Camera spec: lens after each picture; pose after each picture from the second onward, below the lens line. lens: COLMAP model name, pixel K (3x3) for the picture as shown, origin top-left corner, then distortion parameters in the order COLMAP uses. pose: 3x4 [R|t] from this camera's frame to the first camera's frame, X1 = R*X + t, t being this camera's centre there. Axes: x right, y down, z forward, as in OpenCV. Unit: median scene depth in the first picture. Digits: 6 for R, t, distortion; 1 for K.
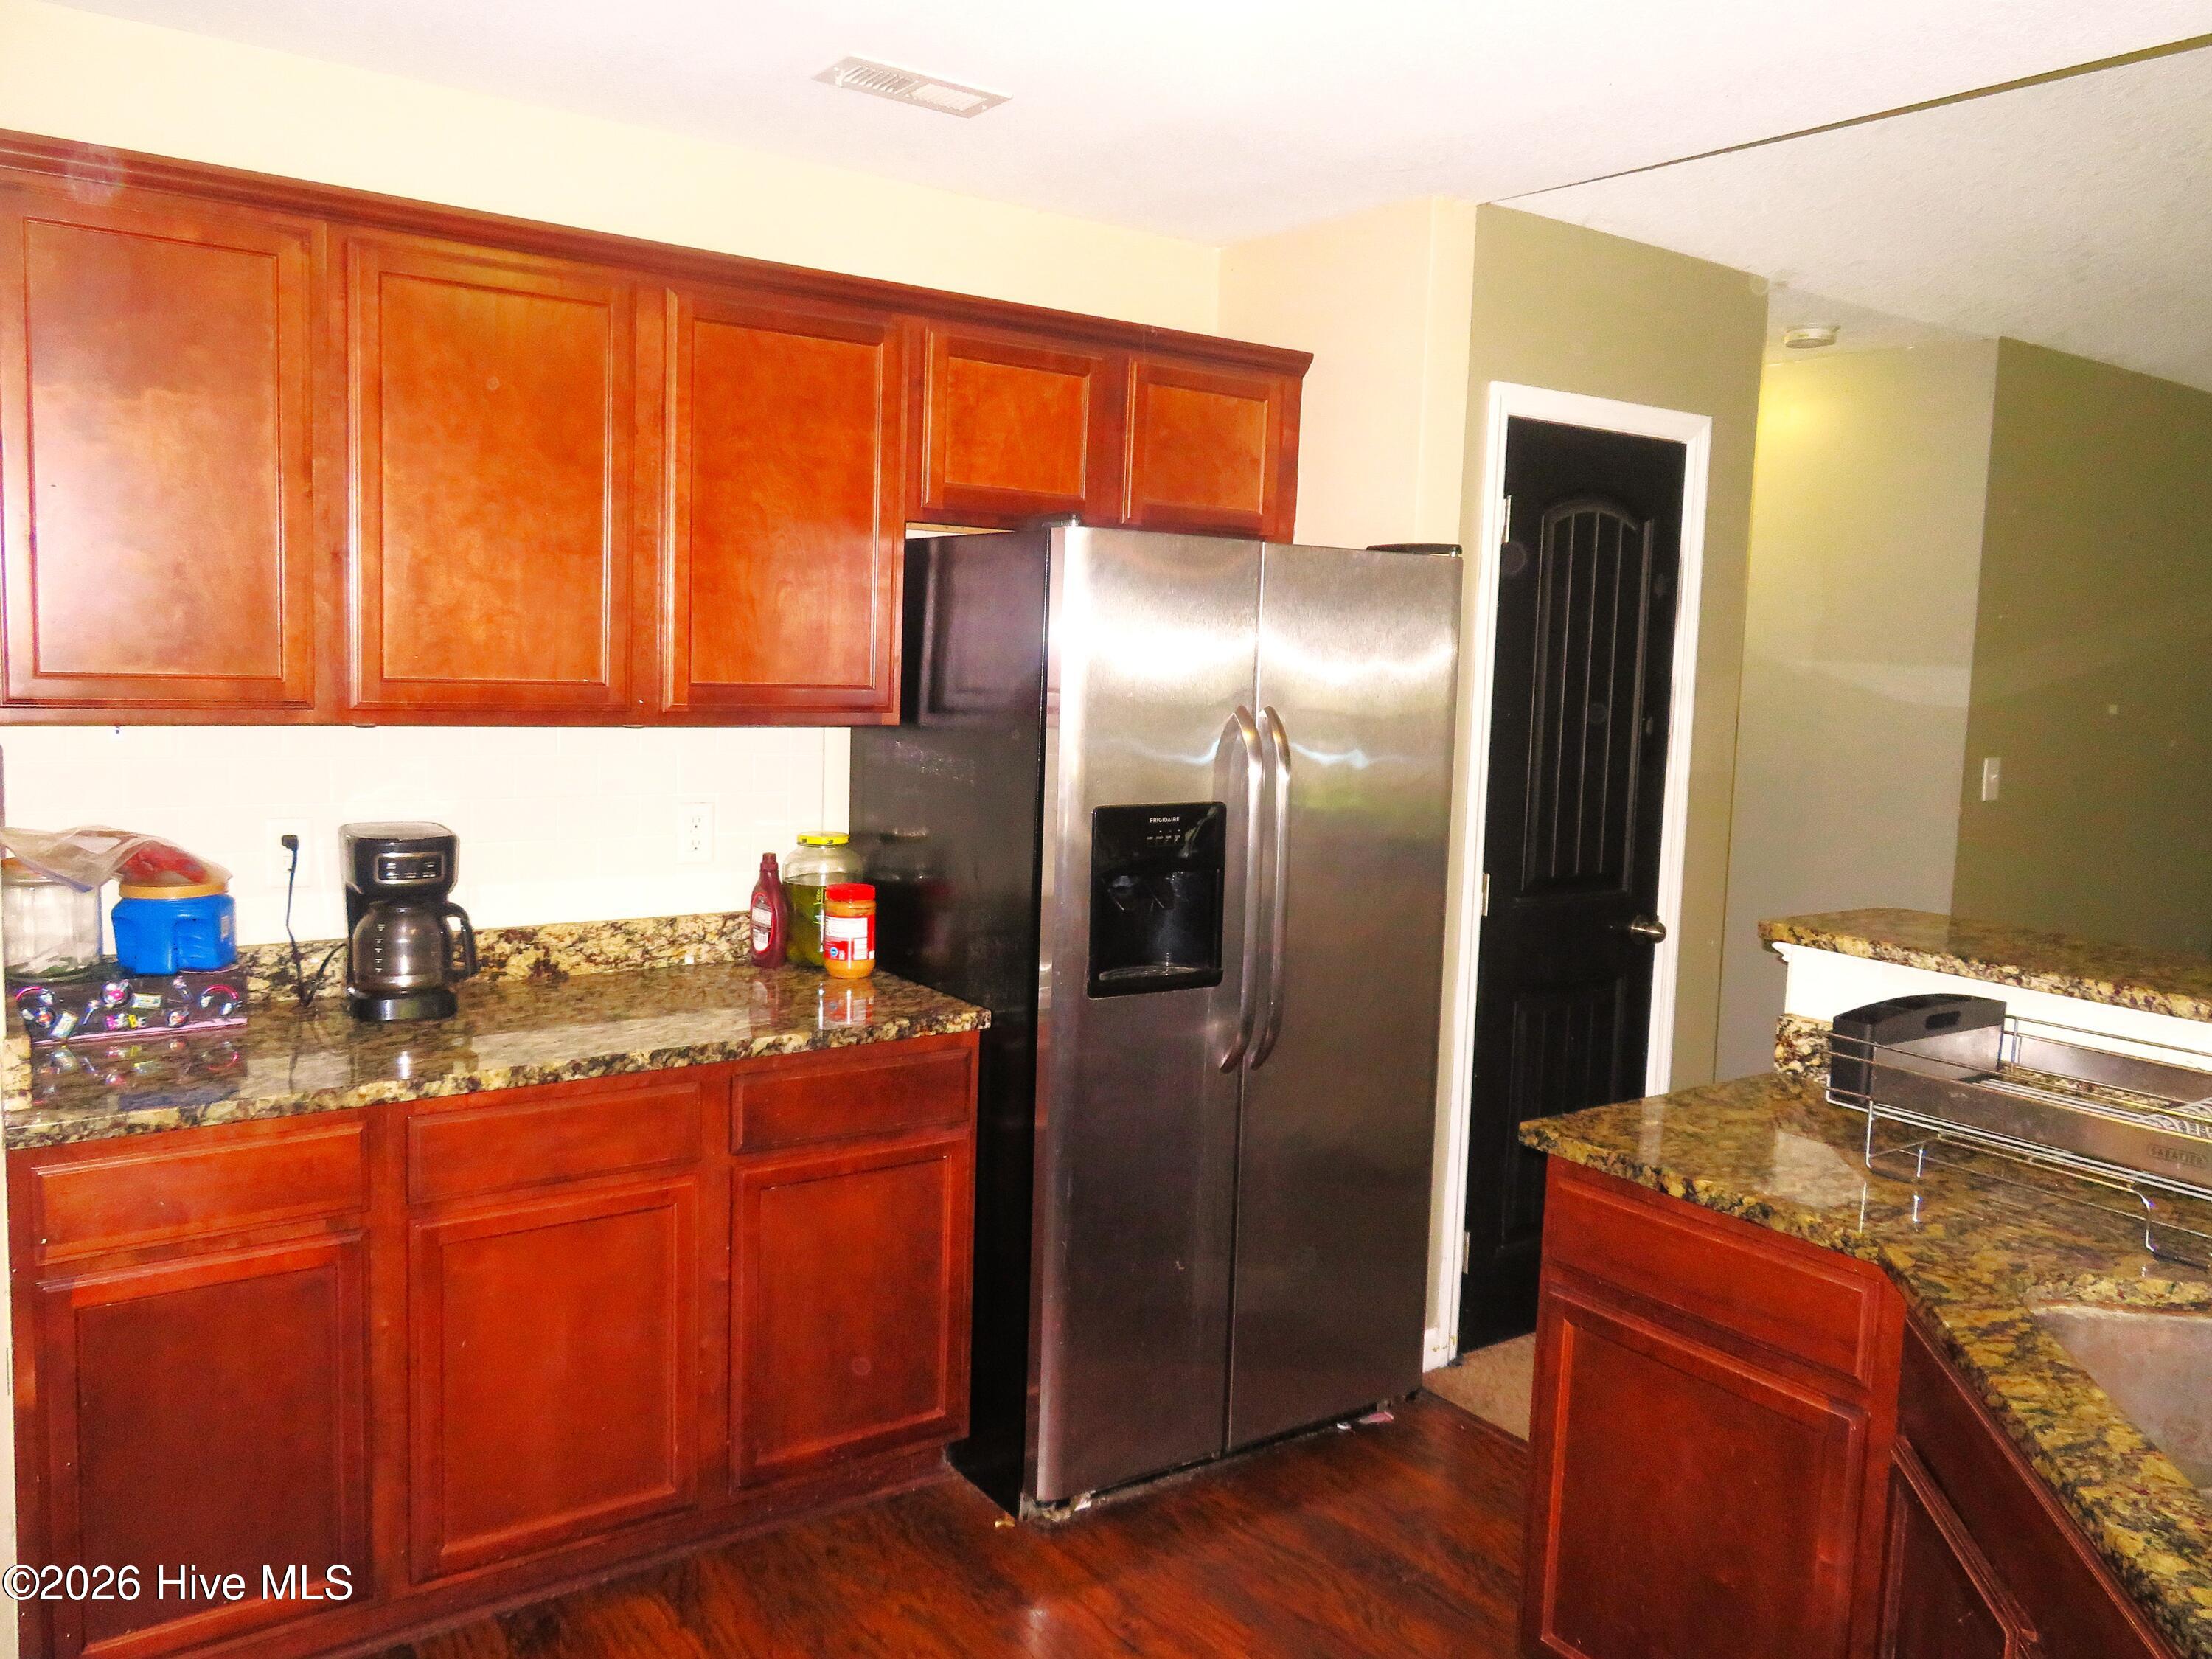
lens RADIAL K [[1676.5, 0, 1093.7], [0, 1676.5, 831.4], [0, 0, 1]] dist [-0.012860, 0.000203]
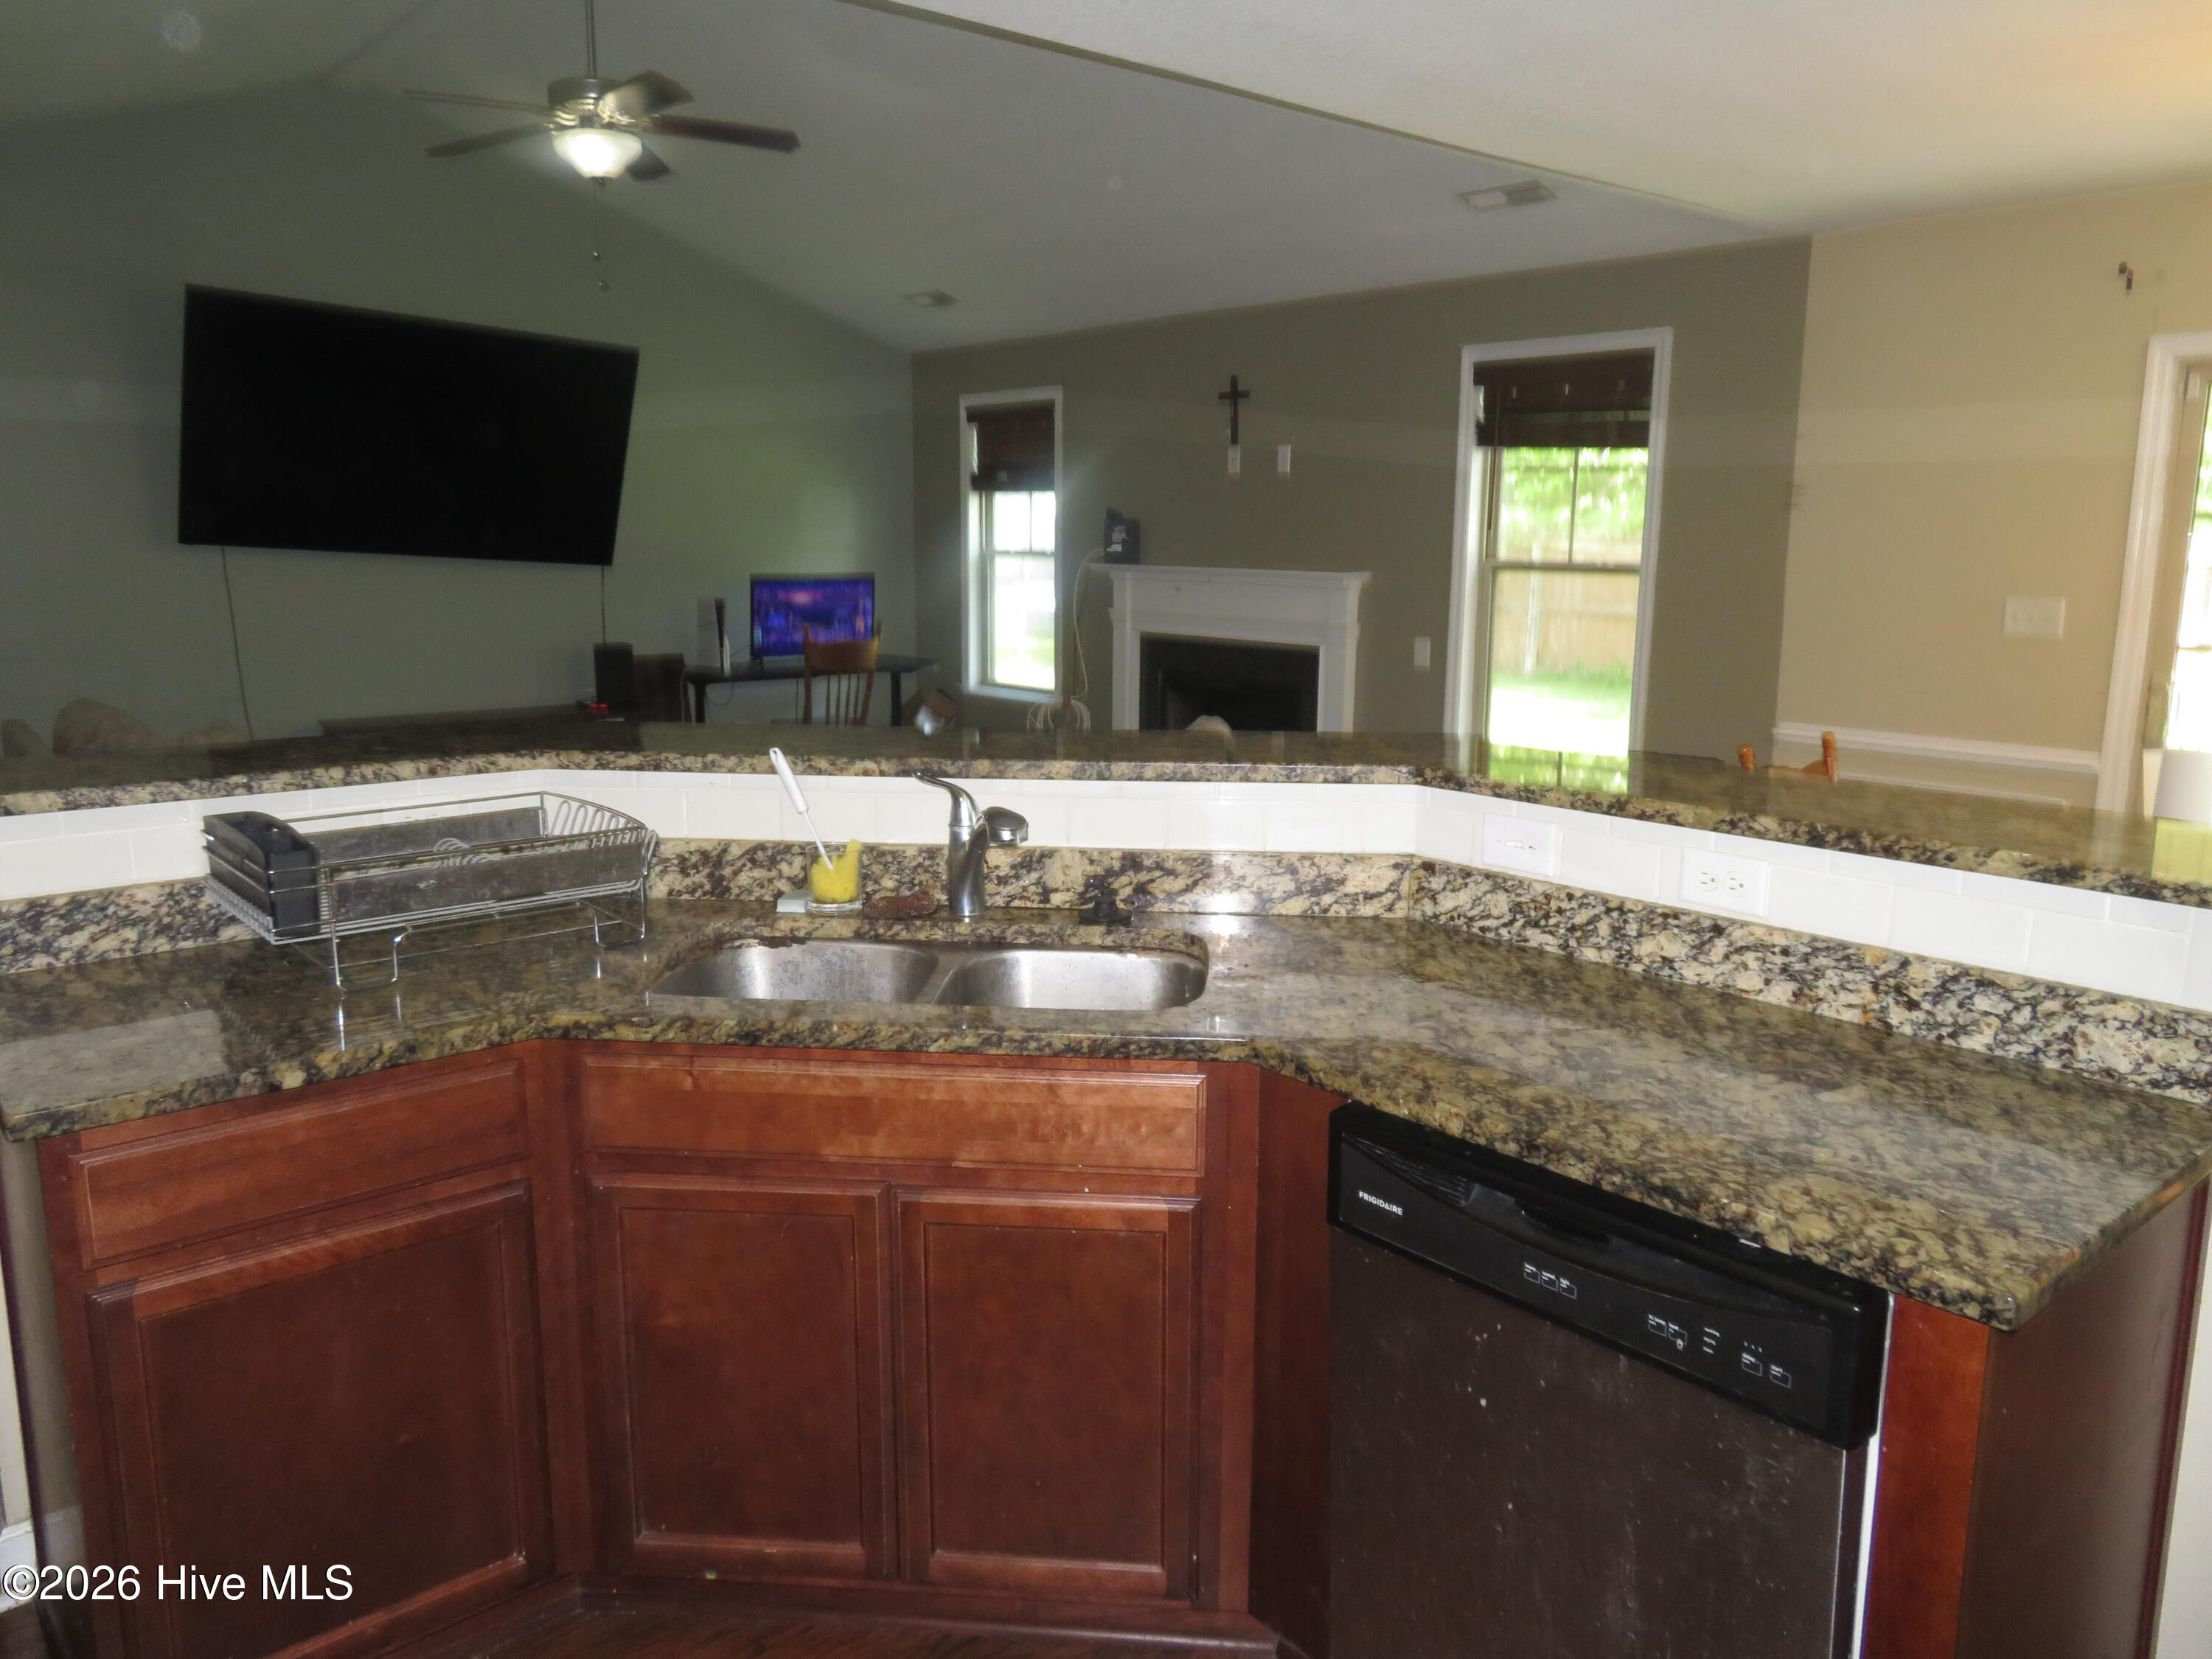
lens RADIAL K [[1576.7, 0, 1111.9], [0, 1576.7, 818.8], [0, 0, 1]] dist [-0.017788, 0.004479]
pose [[-0.111316, -0.212253, 0.970854, -0.341845], [0.098796, 0.969722, 0.223334, -0.041748], [-0.988862, 0.120777, -0.086975, 0.473658]]
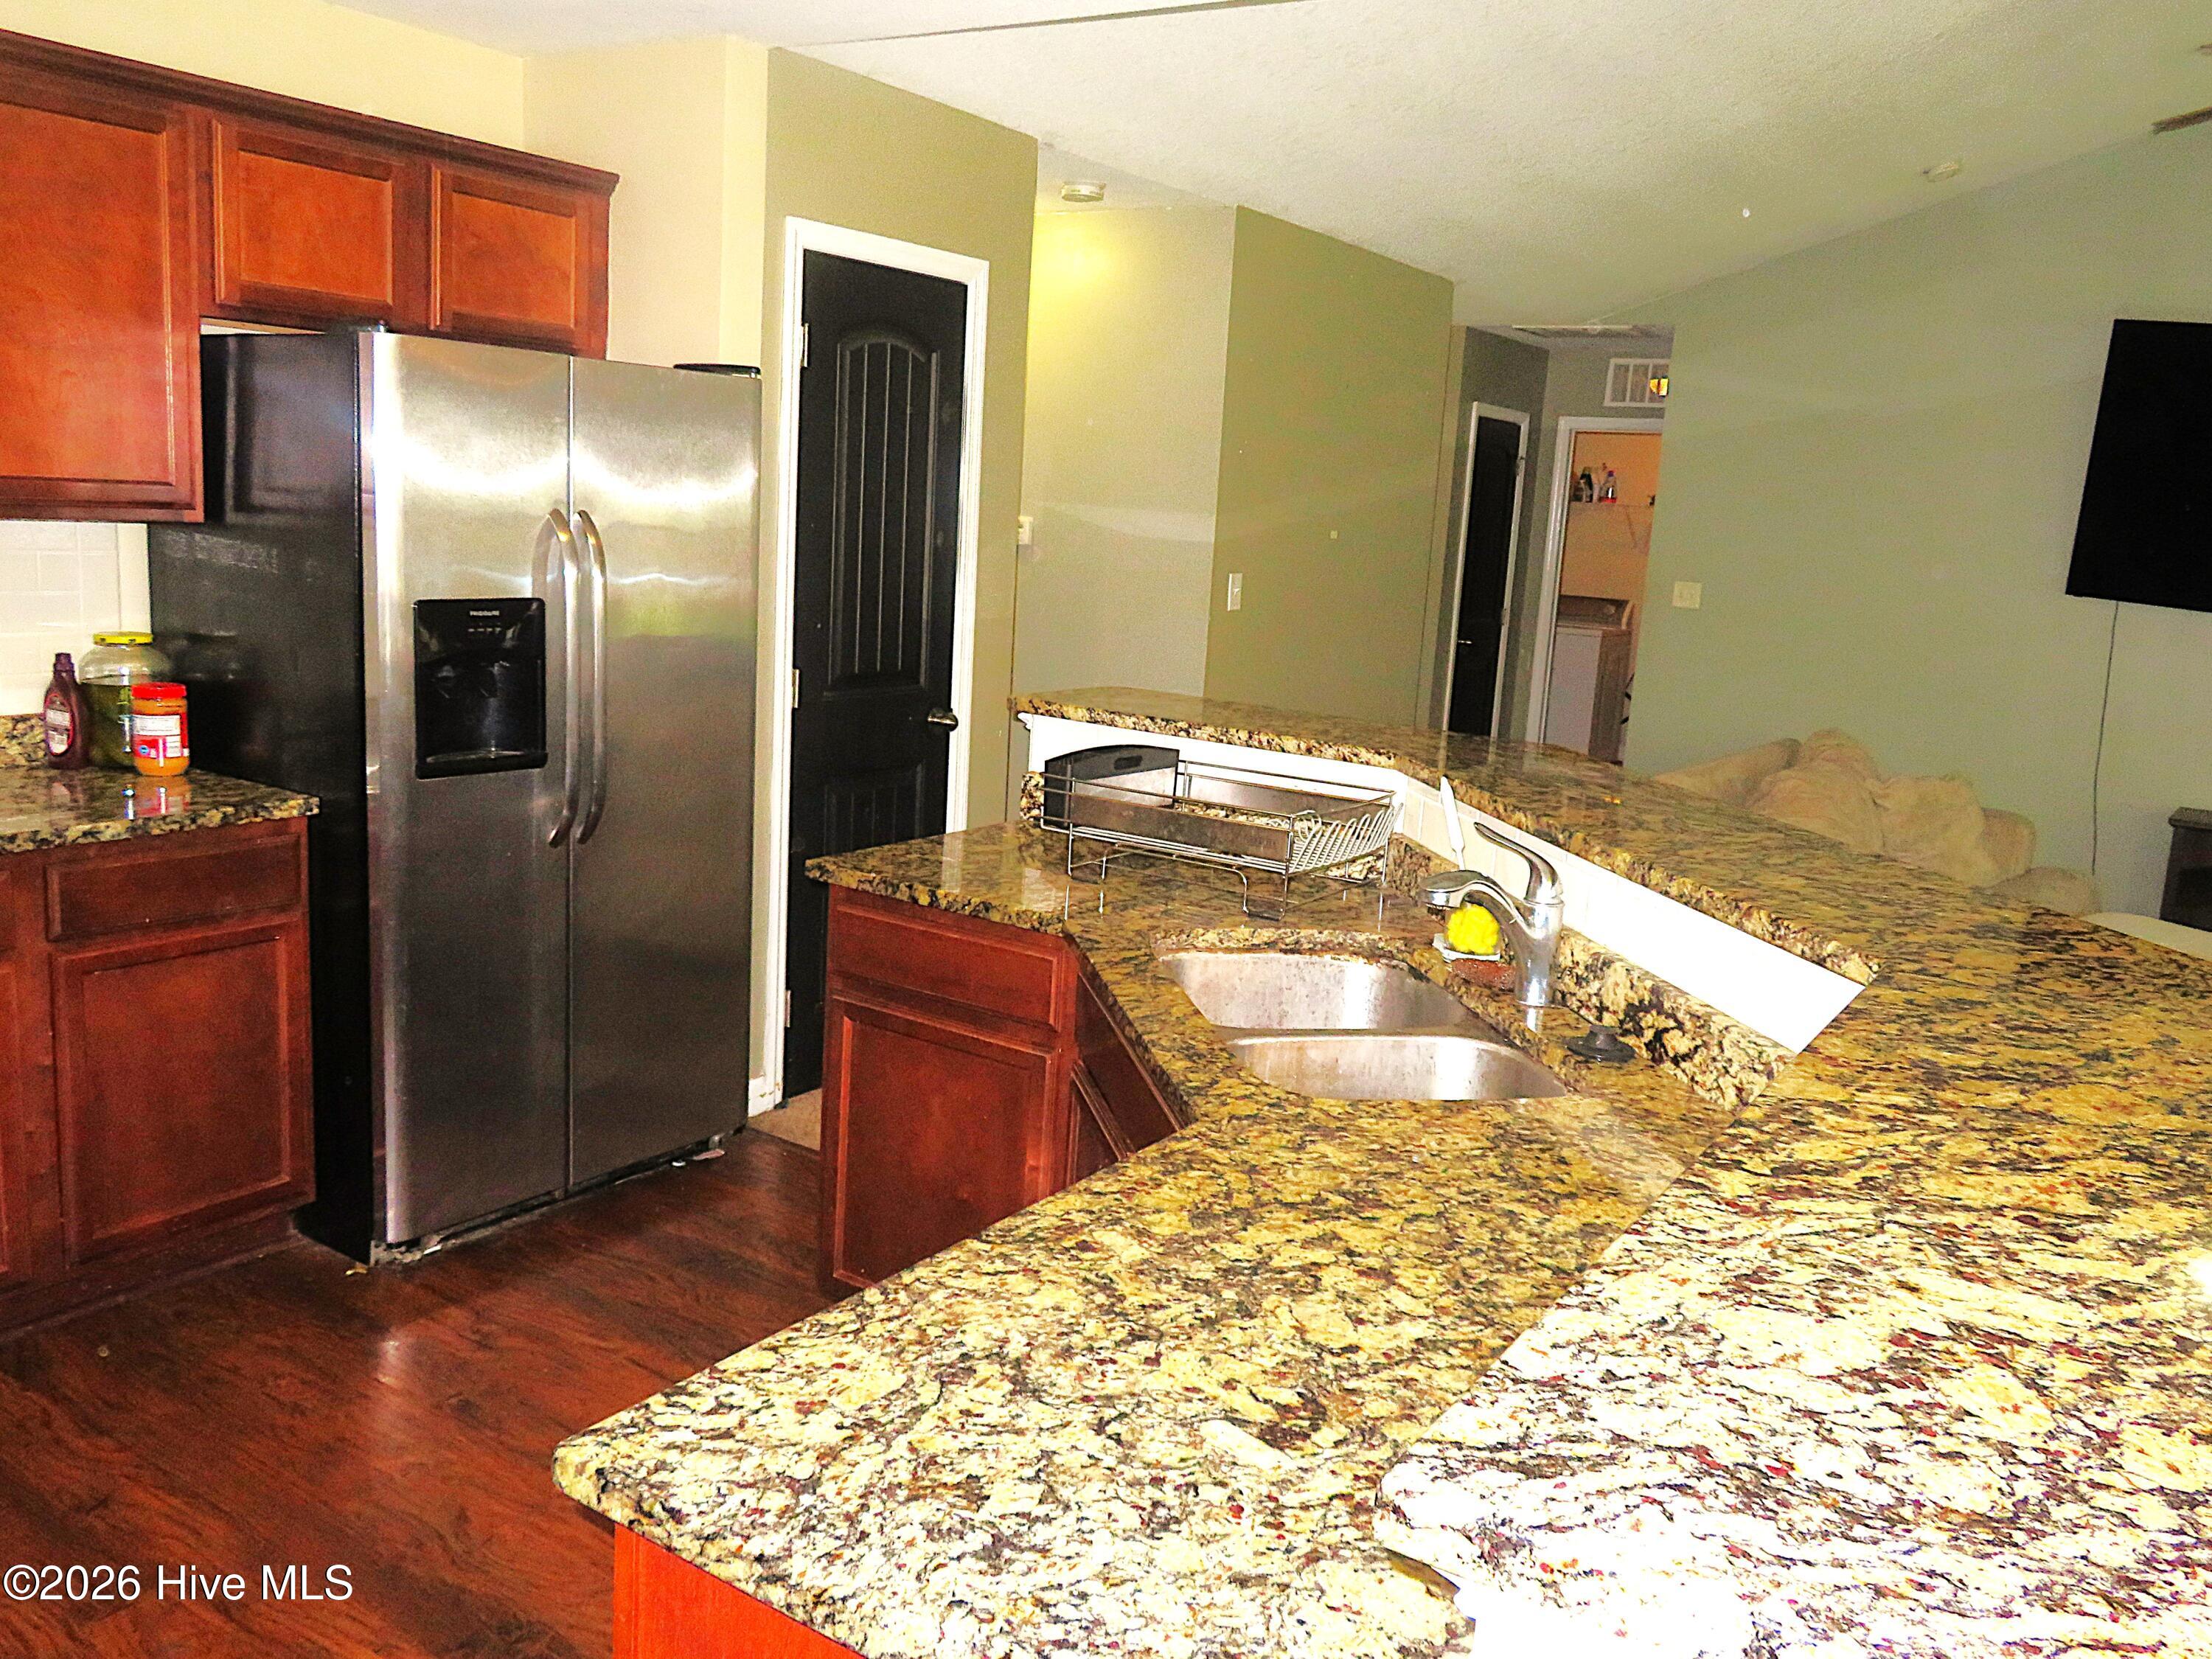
lens RADIAL K [[1763.7, 0, 1100.2], [0, 1763.7, 820.2], [0, 0, 1]] dist [-0.006367, 0.007978]
pose [[0.932900, -0.042309, 0.357641, 0.000219], [0.011571, 0.996084, 0.087653, 0.030011], [-0.359949, -0.077633, 0.929736, -0.205191]]
